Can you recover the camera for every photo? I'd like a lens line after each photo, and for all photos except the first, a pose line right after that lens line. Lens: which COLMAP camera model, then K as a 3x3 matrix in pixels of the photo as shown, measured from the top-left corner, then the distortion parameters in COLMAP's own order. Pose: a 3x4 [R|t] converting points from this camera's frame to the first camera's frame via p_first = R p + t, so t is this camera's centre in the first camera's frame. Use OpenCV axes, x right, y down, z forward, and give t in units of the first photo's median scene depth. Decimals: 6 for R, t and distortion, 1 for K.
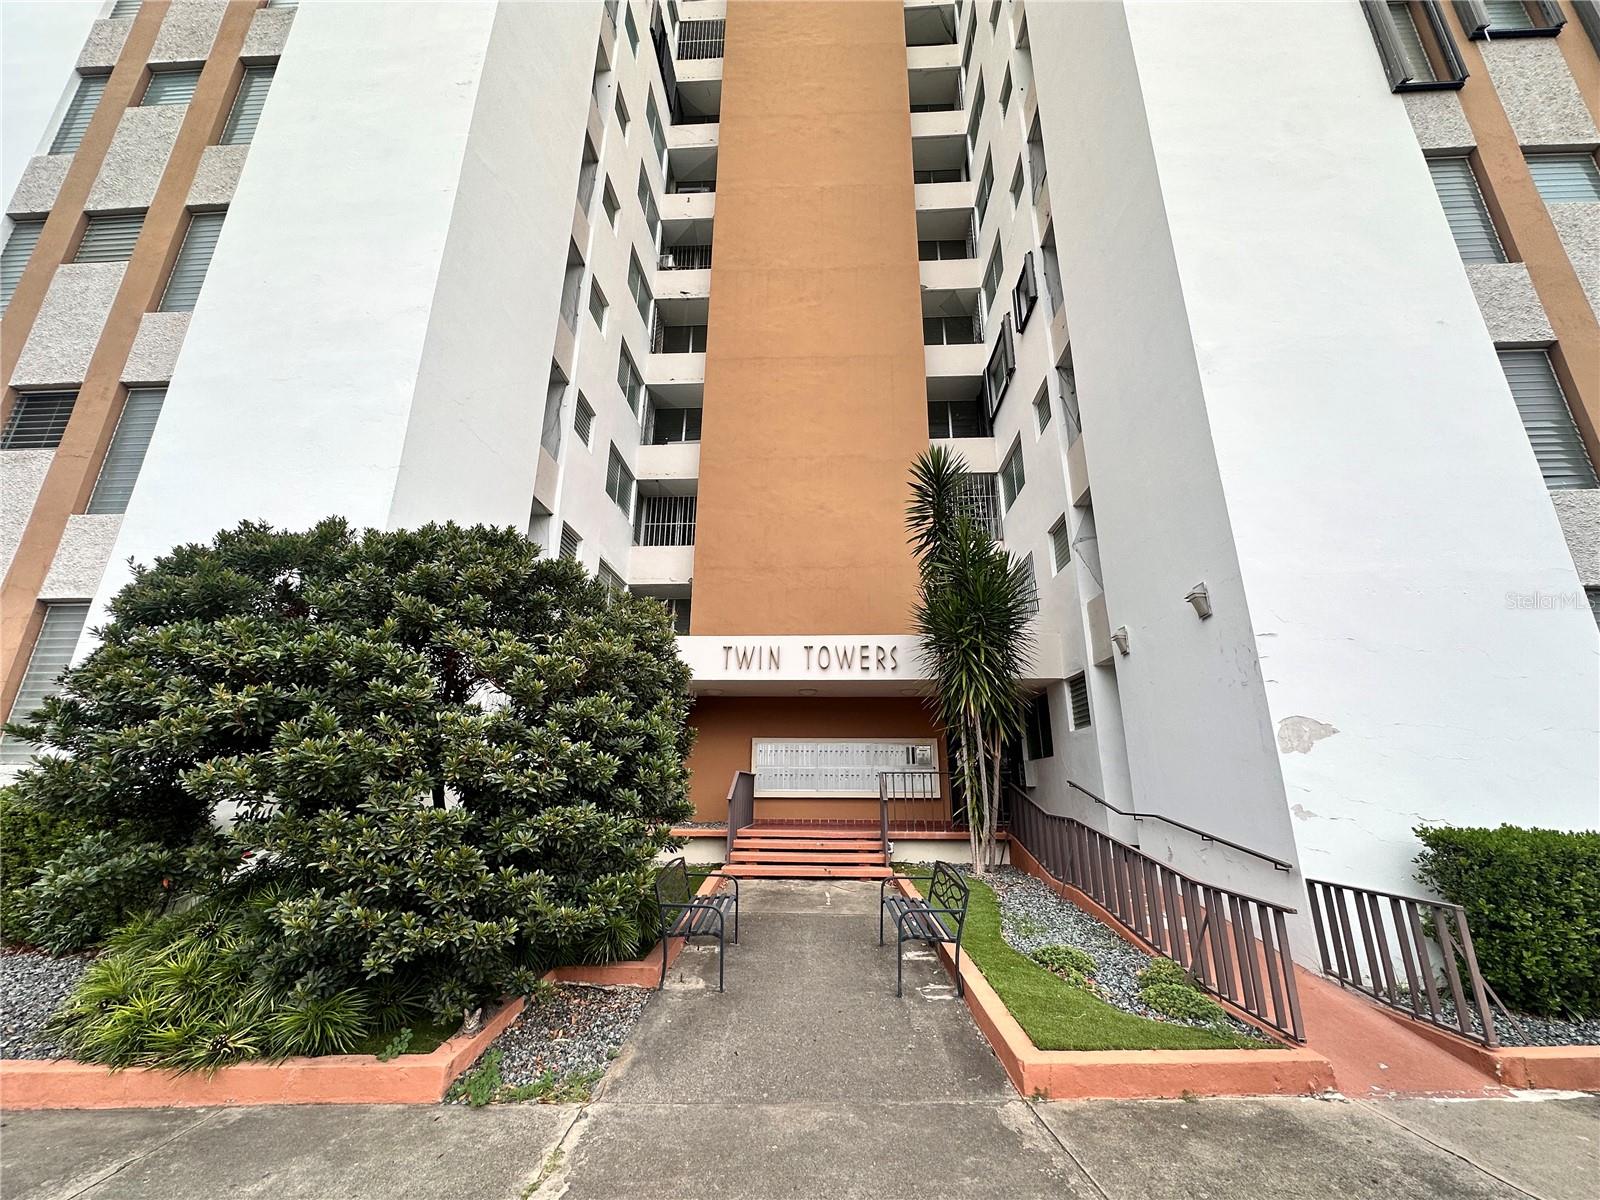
lens RADIAL K [[638.8, 0, 802.4], [0, 638.8, 600.9], [0, 0, 1]] dist [-0.002296, -0.000874]
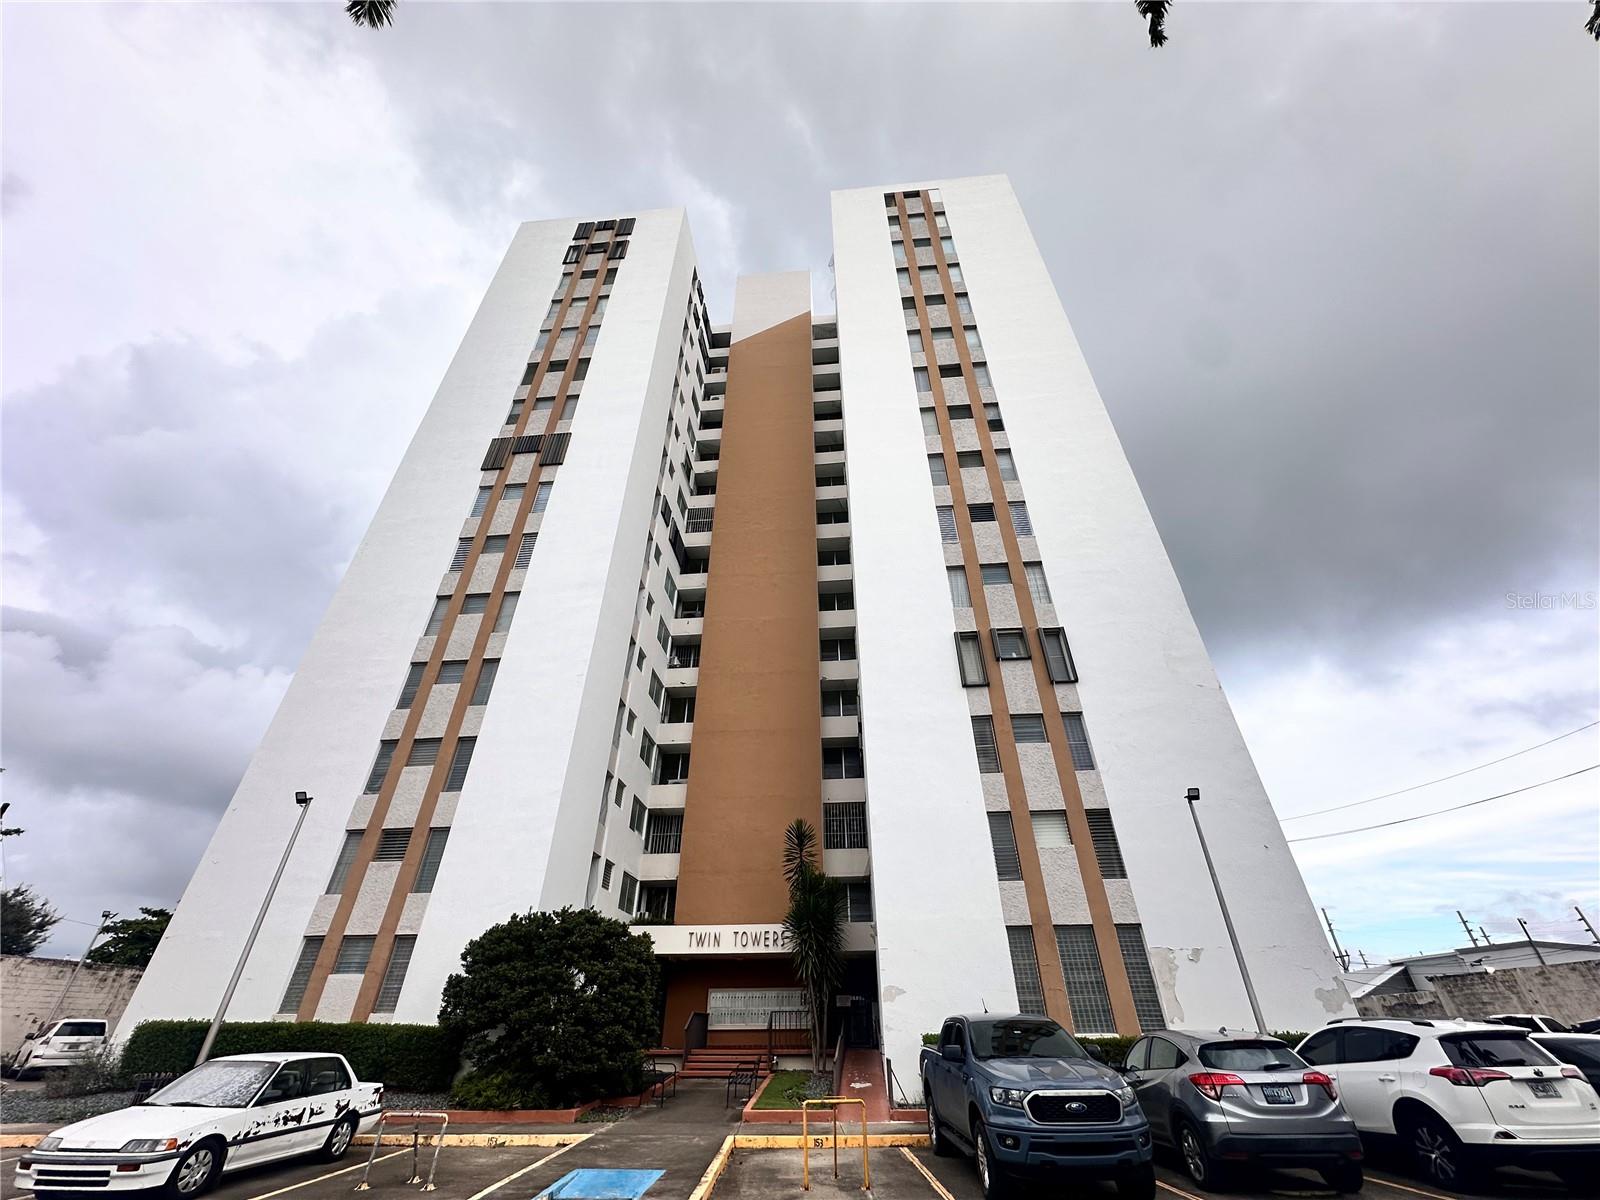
lens RADIAL K [[638.8, 0, 799.4], [0, 638.8, 598.8], [0, 0, 1]] dist [-0.002296, -0.000874]
pose [[0.999052, -0.031620, -0.029915, 0.319317], [0.020936, 0.951602, -0.306620, -0.314226], [0.038163, 0.305703, 0.951362, -1.166562]]
